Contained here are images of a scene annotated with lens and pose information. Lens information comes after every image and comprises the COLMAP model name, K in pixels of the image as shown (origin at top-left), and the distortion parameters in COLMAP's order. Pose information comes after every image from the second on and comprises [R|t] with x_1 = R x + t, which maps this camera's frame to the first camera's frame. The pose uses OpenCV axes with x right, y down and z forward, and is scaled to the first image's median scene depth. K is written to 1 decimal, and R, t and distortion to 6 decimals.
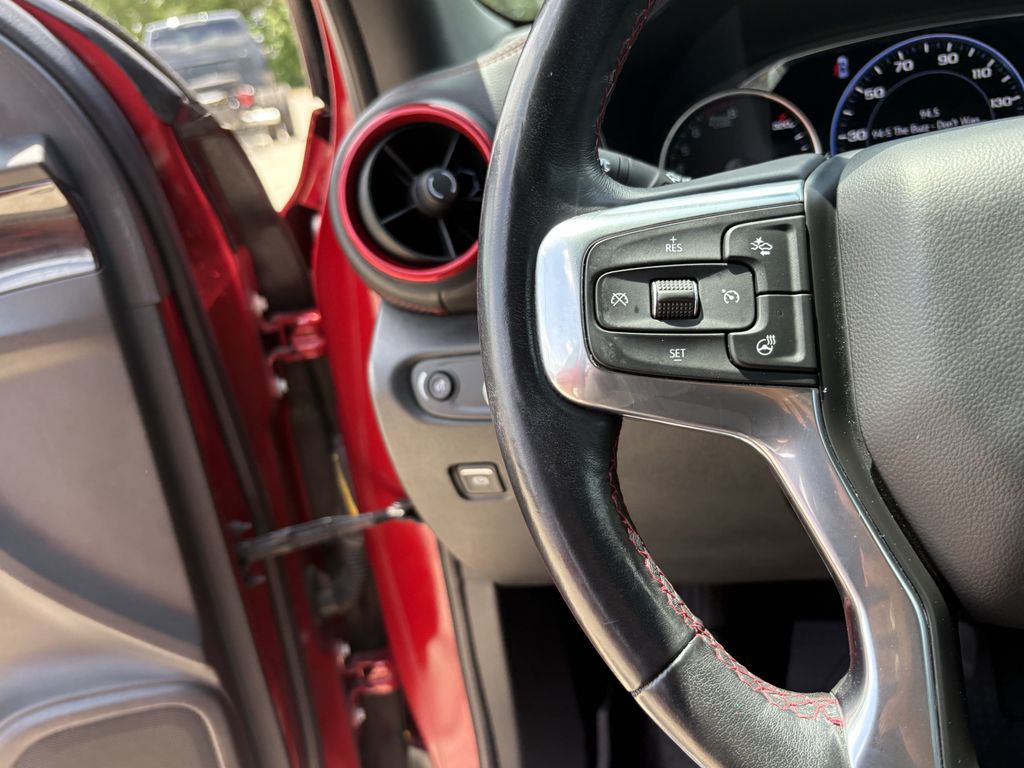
lens RADIAL K [[725.9, 0, 480.9], [0, 725.9, 381.3], [0, 0, 1]] dist [0.002272, -0.025061]
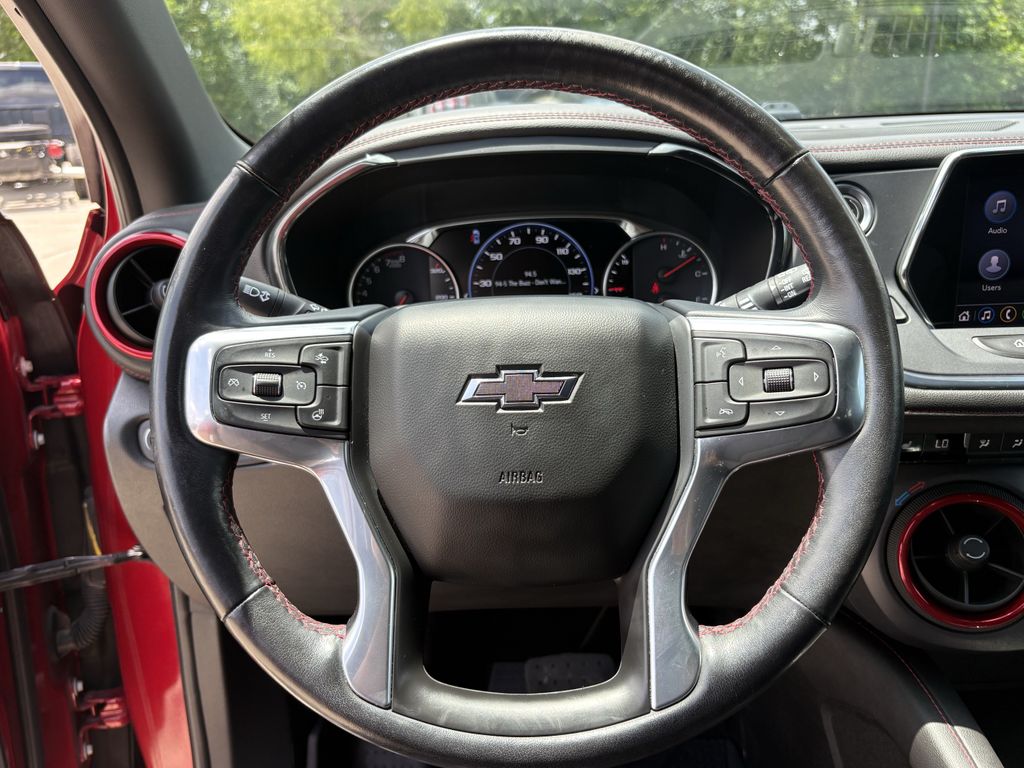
lens RADIAL K [[774.7, 0, 494.0], [0, 774.7, 386.8], [0, 0, 1]] dist [-0.002417, -0.003981]
pose [[0.973711, 0.070453, 0.216617, 0.225095], [-0.046929, 0.992612, -0.111893, 0.040687], [-0.222900, 0.098786, 0.969823, -0.511156]]
